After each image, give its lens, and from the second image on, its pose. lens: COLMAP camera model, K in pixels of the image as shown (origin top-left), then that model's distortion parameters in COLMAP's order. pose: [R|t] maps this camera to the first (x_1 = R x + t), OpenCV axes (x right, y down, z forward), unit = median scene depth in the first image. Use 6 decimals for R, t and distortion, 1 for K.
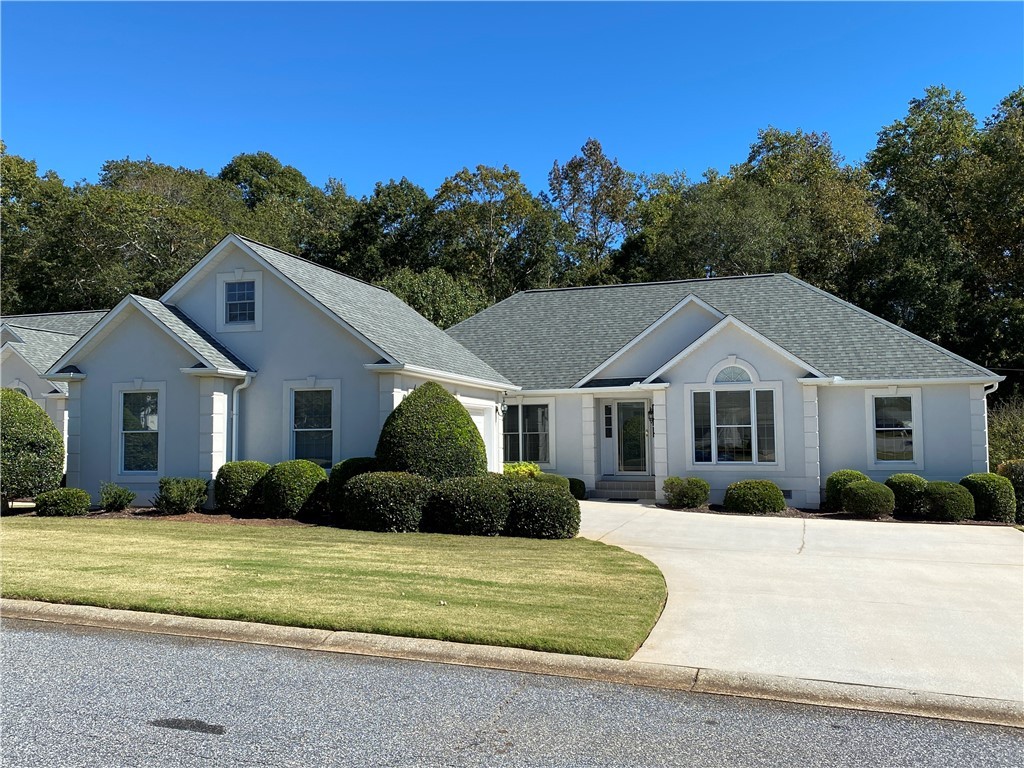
lens RADIAL K [[936.1, 0, 506.5], [0, 936.1, 379.0], [0, 0, 1]] dist [0.173059, -0.485051]
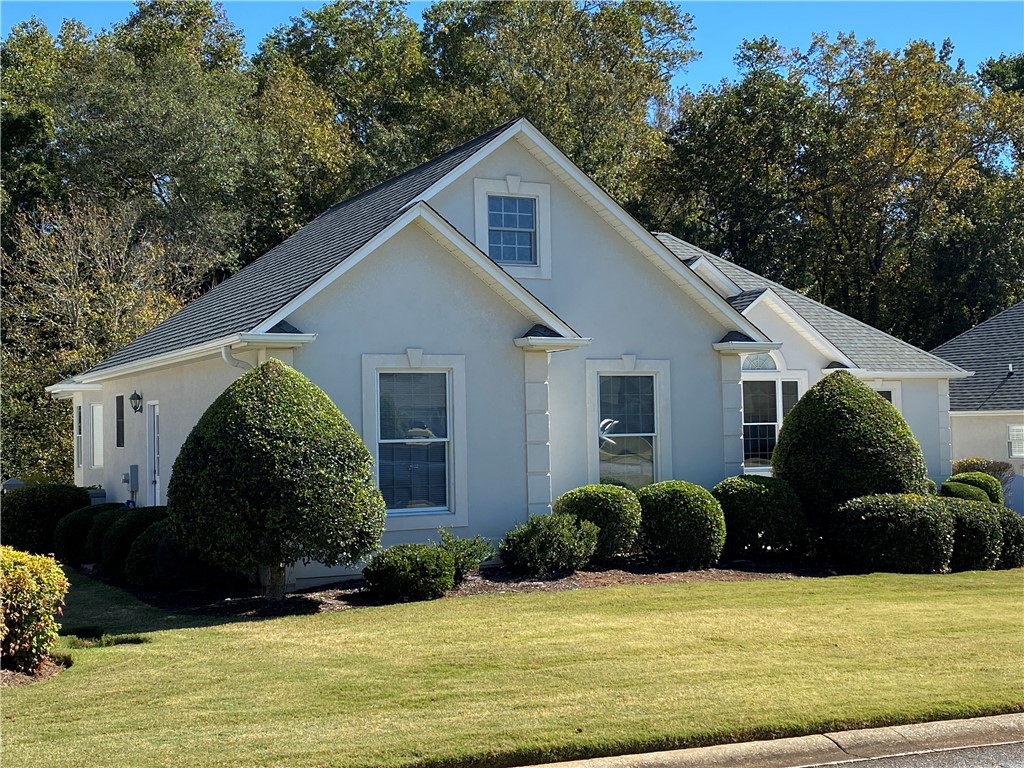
lens RADIAL K [[1339.7, 0, 512.0], [0, 1339.7, 384.0], [0, 0, 1]] dist [0.156644, 0.006388]
pose [[0.719701, 0.016092, 0.694098, -0.730346], [-0.038497, 0.999118, 0.016754, 0.004074], [-0.693216, -0.038778, 0.719686, 0.299559]]
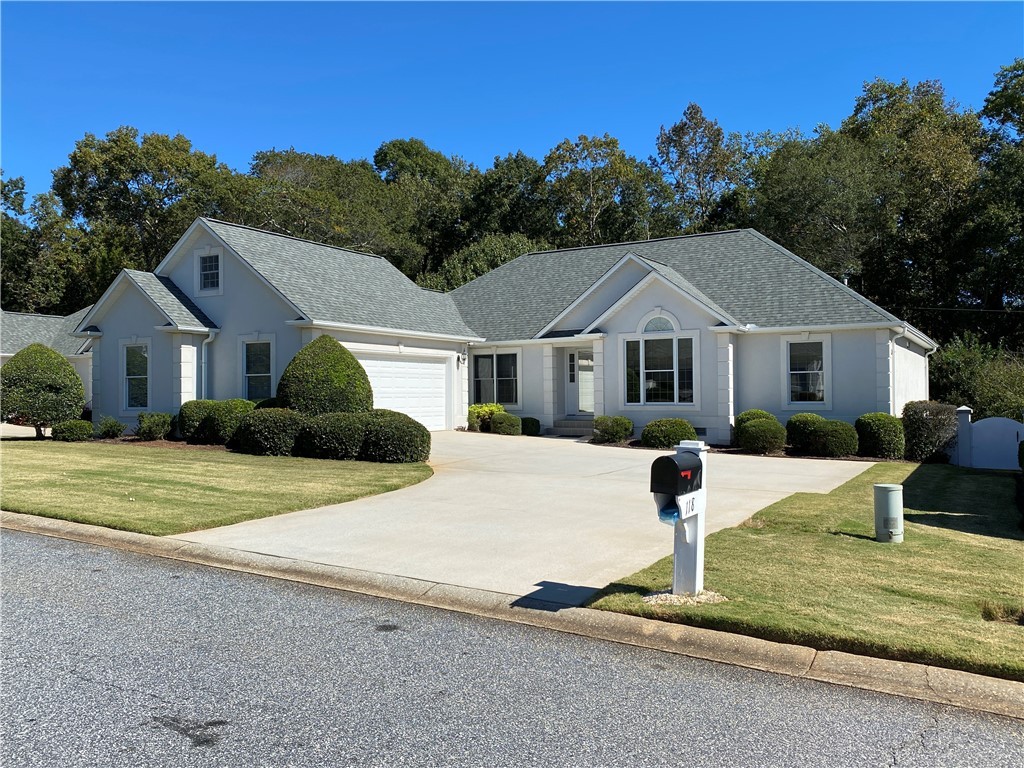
lens RADIAL K [[866.2, 0, 512.0], [0, 866.2, 384.0], [0, 0, 1]] dist [0.040928, -0.011576]
pose [[0.978979, -0.003011, -0.203940, 0.277181], [0.014755, 0.998317, 0.056089, 0.005513], [0.203428, -0.057919, 0.977375, -0.032993]]
